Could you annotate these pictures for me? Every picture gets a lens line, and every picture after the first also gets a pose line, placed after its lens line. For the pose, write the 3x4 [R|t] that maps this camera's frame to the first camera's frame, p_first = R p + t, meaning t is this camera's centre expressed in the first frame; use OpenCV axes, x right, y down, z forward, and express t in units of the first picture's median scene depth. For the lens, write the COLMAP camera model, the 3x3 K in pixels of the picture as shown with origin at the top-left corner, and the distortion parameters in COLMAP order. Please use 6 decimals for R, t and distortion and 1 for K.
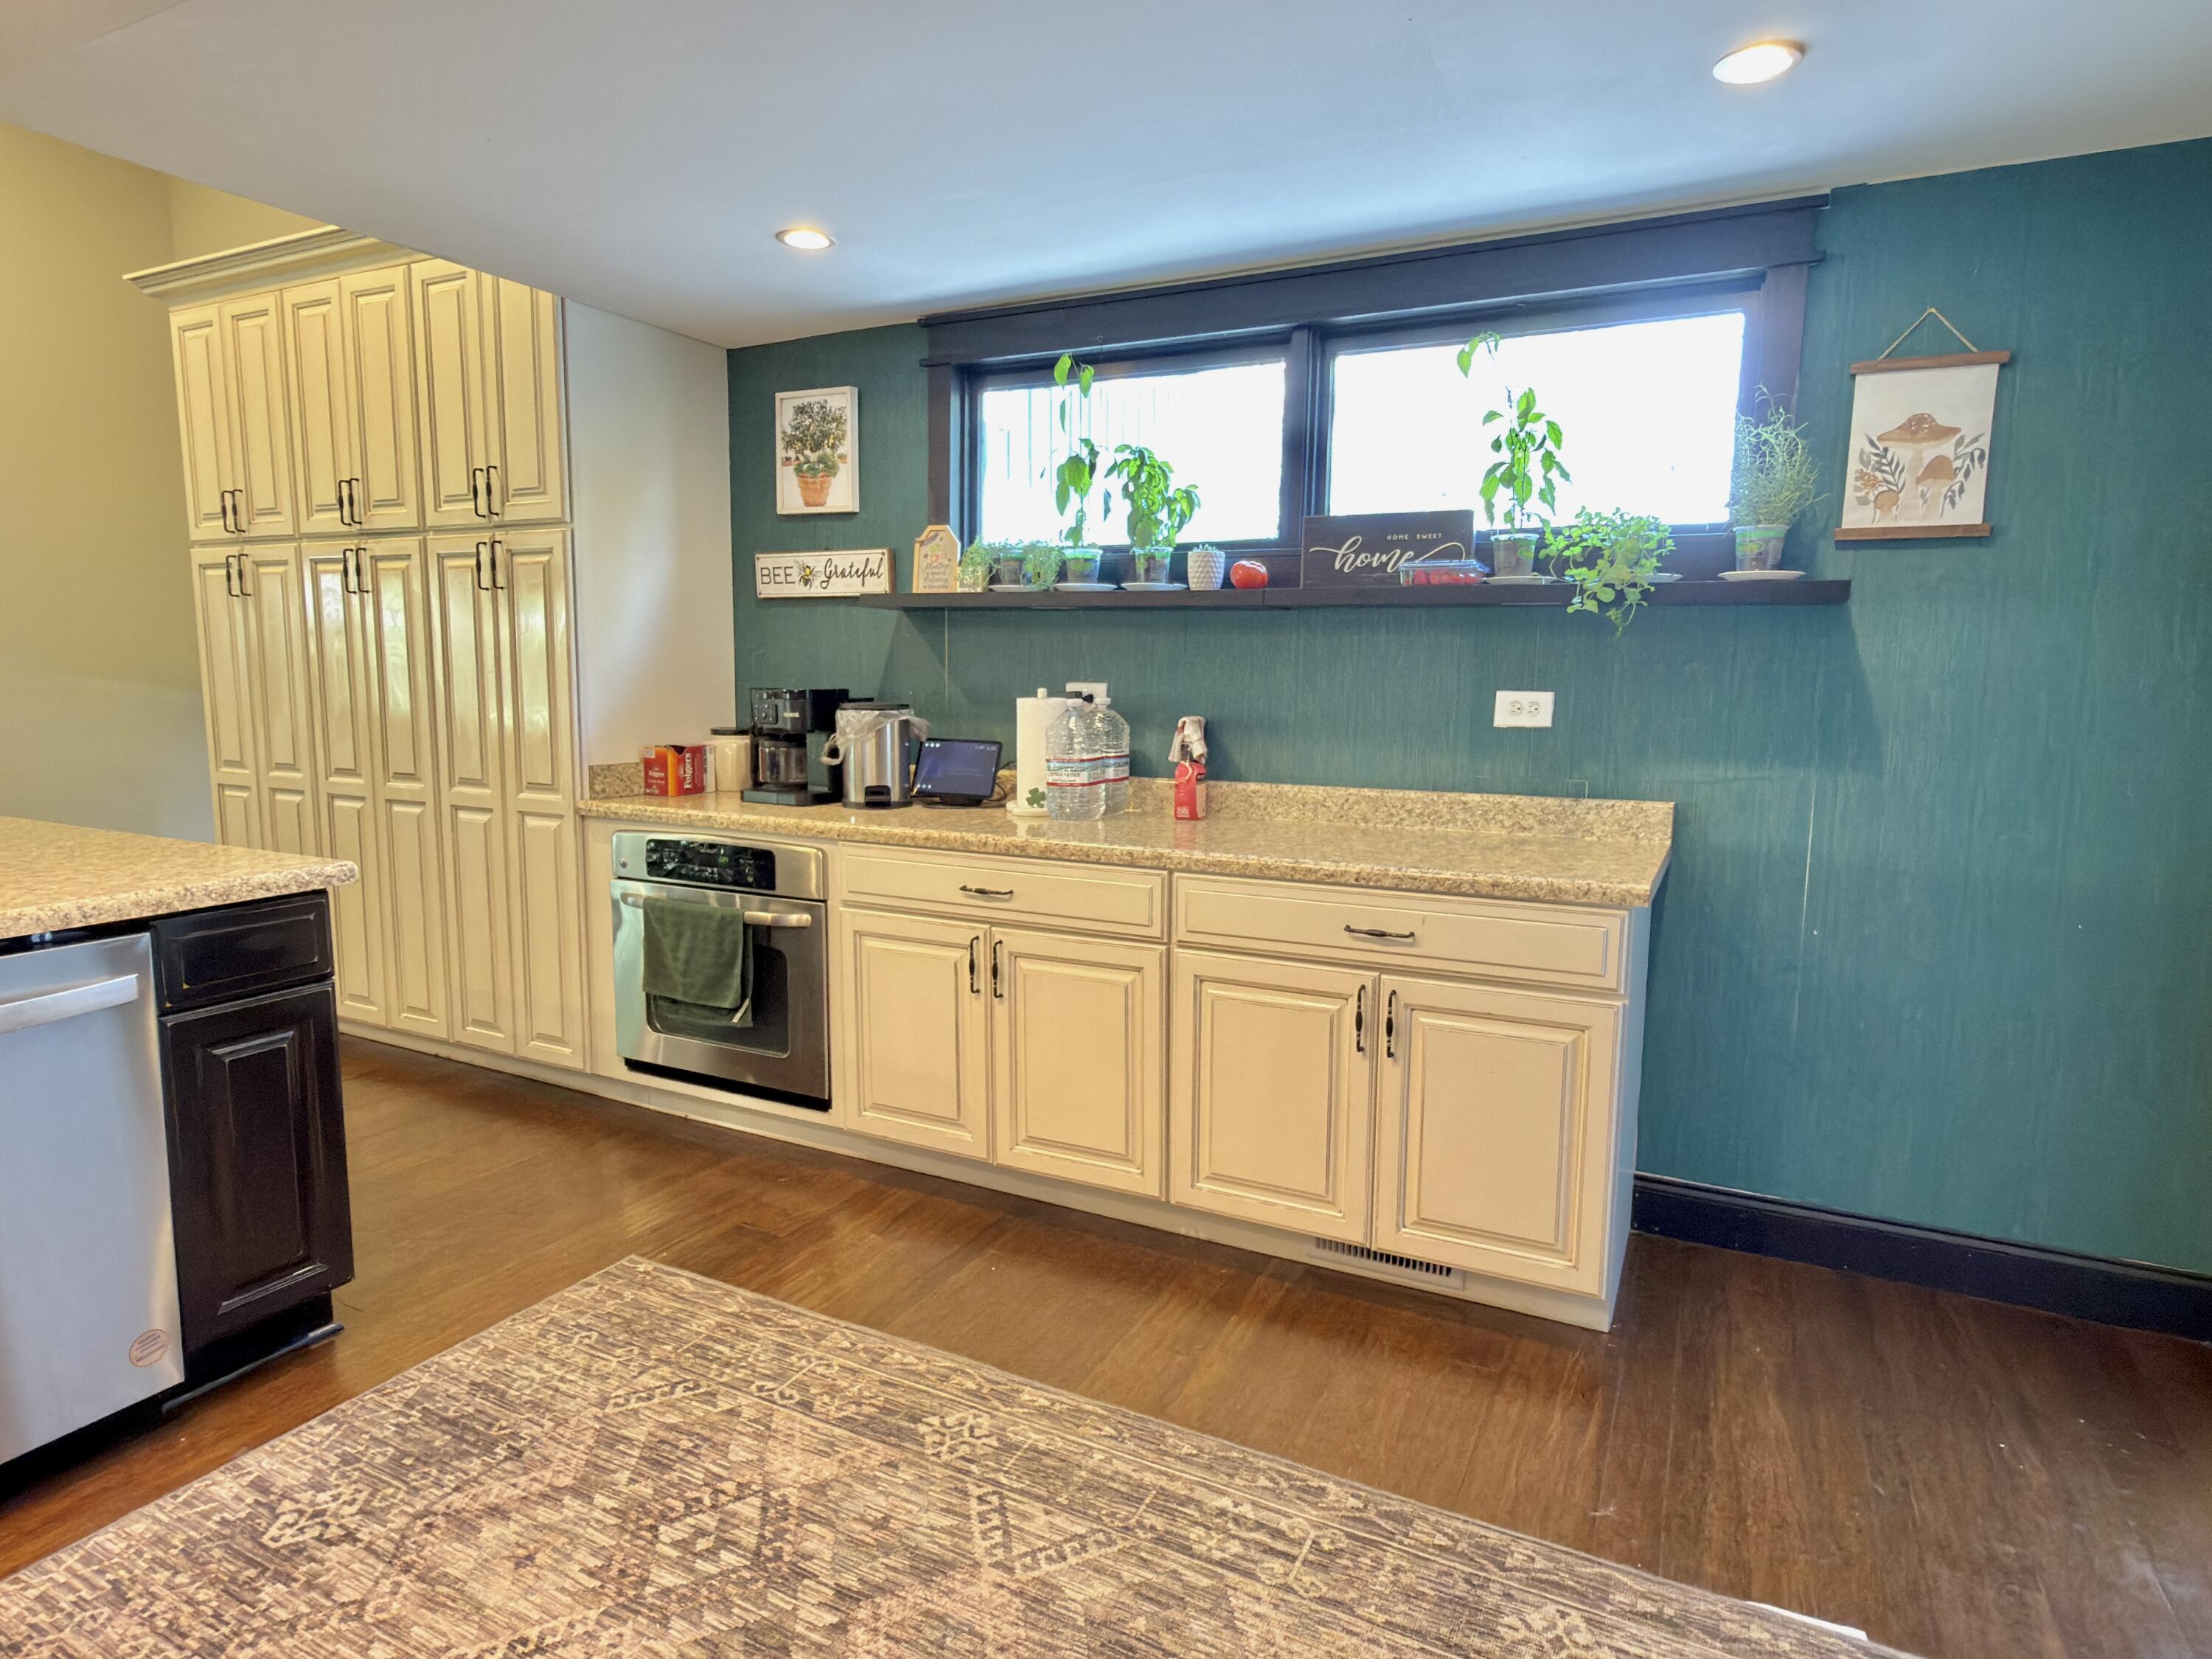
lens RADIAL K [[1209.2, 0, 1106.0], [0, 1209.2, 829.5], [0, 0, 1]] dist [-0.002595, -0.000674]
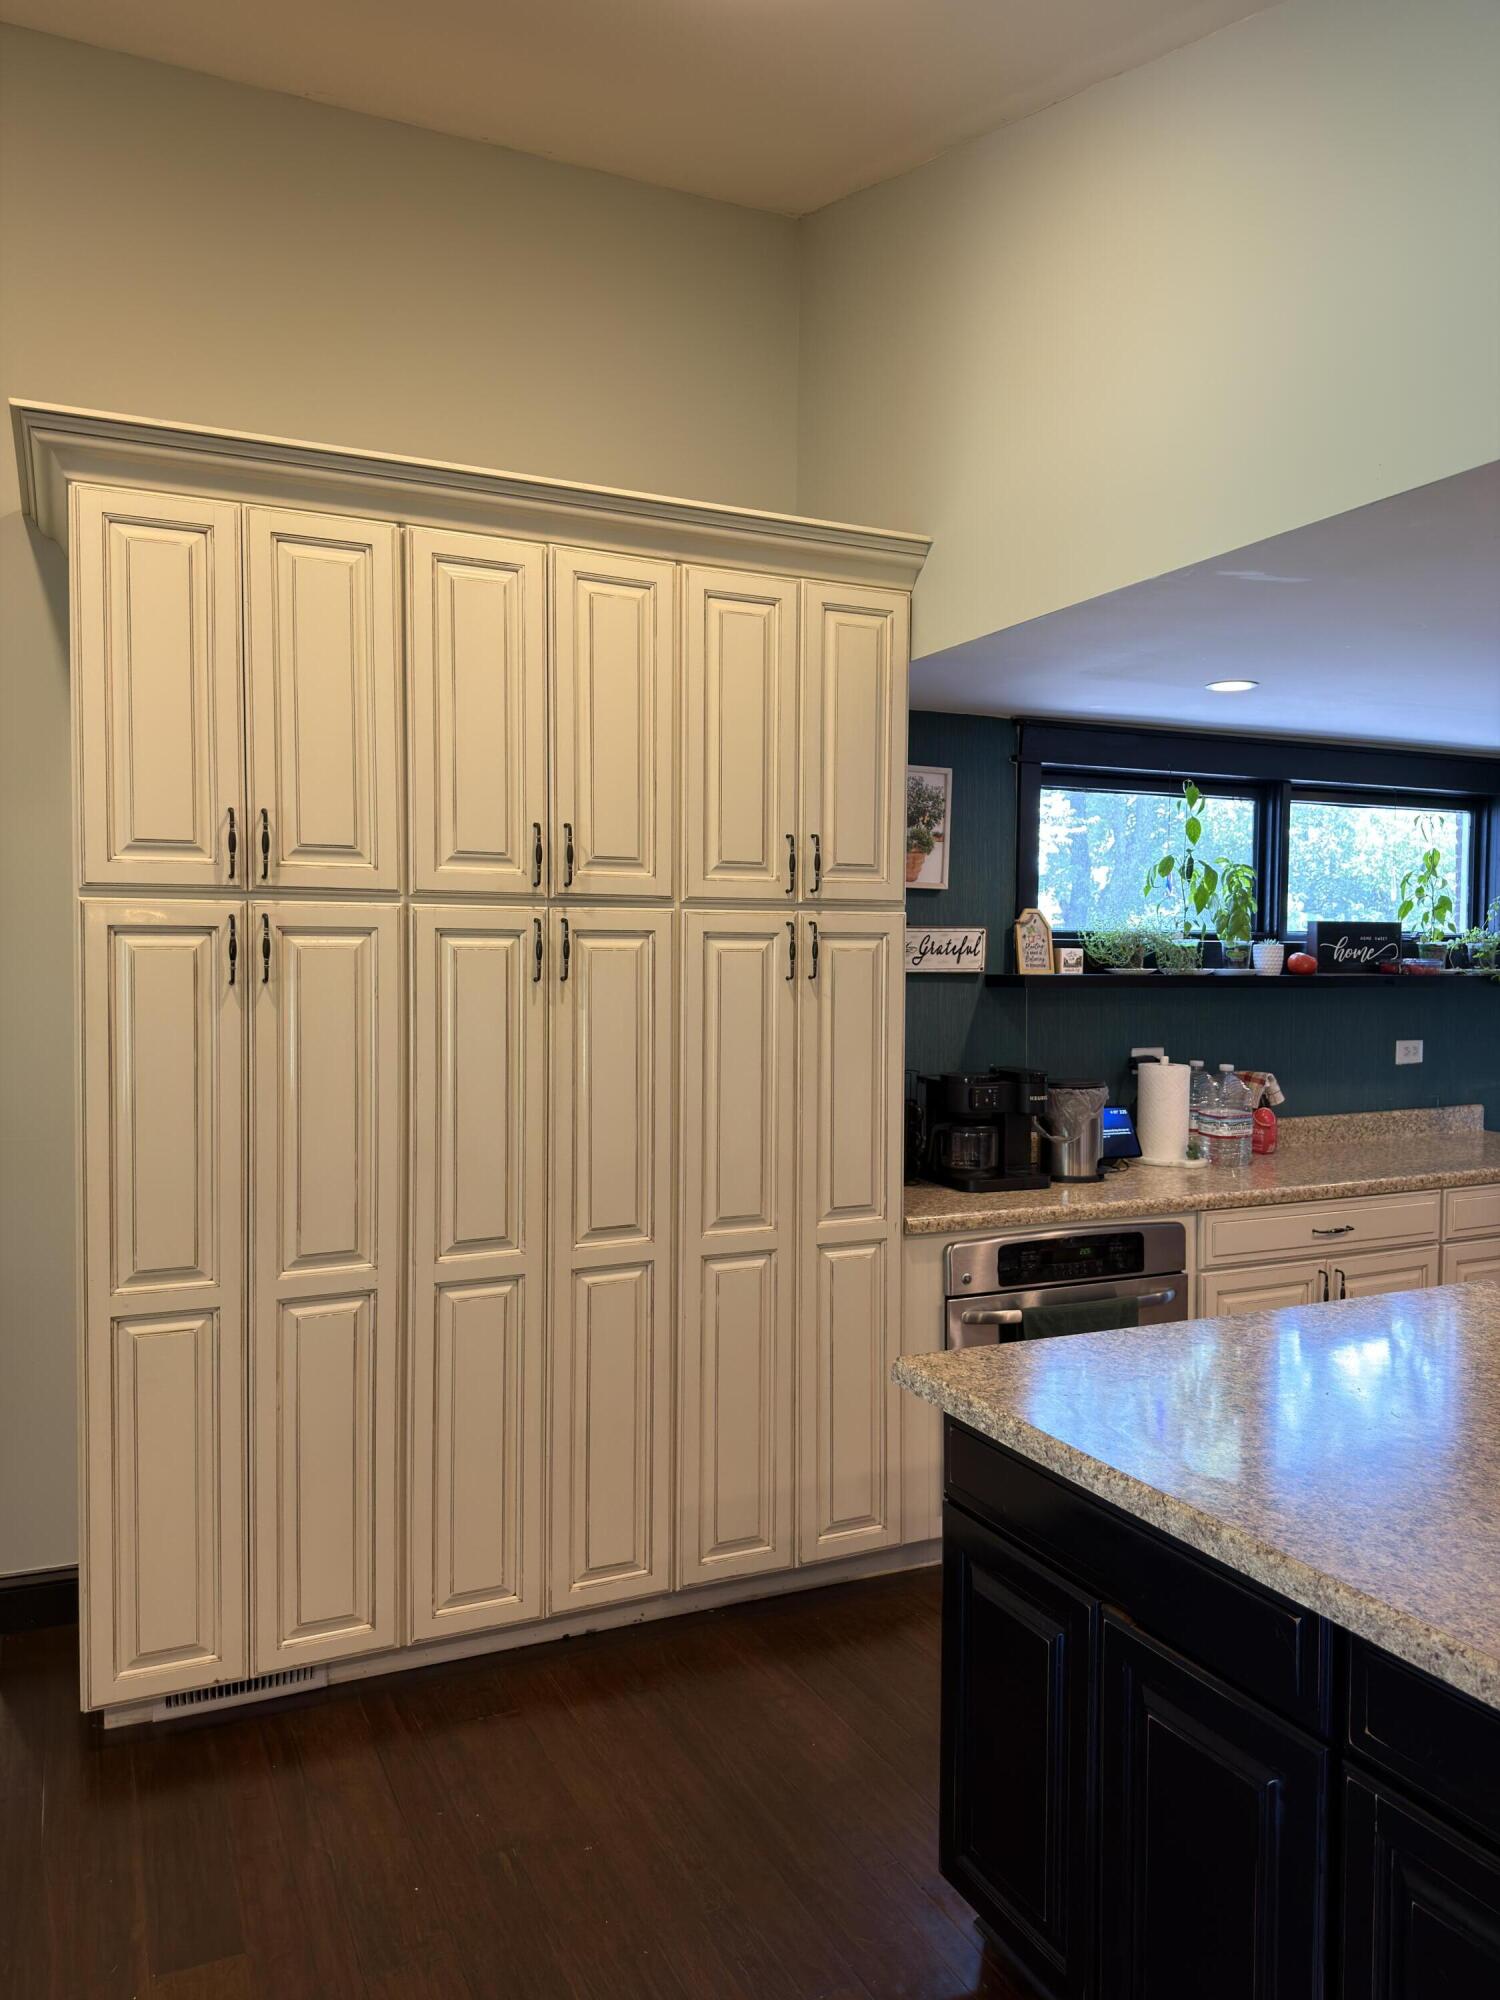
lens RADIAL K [[1396.3, 0, 743.3], [0, 1396.3, 1001.9], [0, 0, 1]] dist [0.185637, -0.383971]
pose [[0.622994, -0.039145, 0.781246, -1.237021], [0.106610, 0.993677, -0.035225, -0.148528], [-0.774927, 0.105233, 0.623228, 0.417769]]
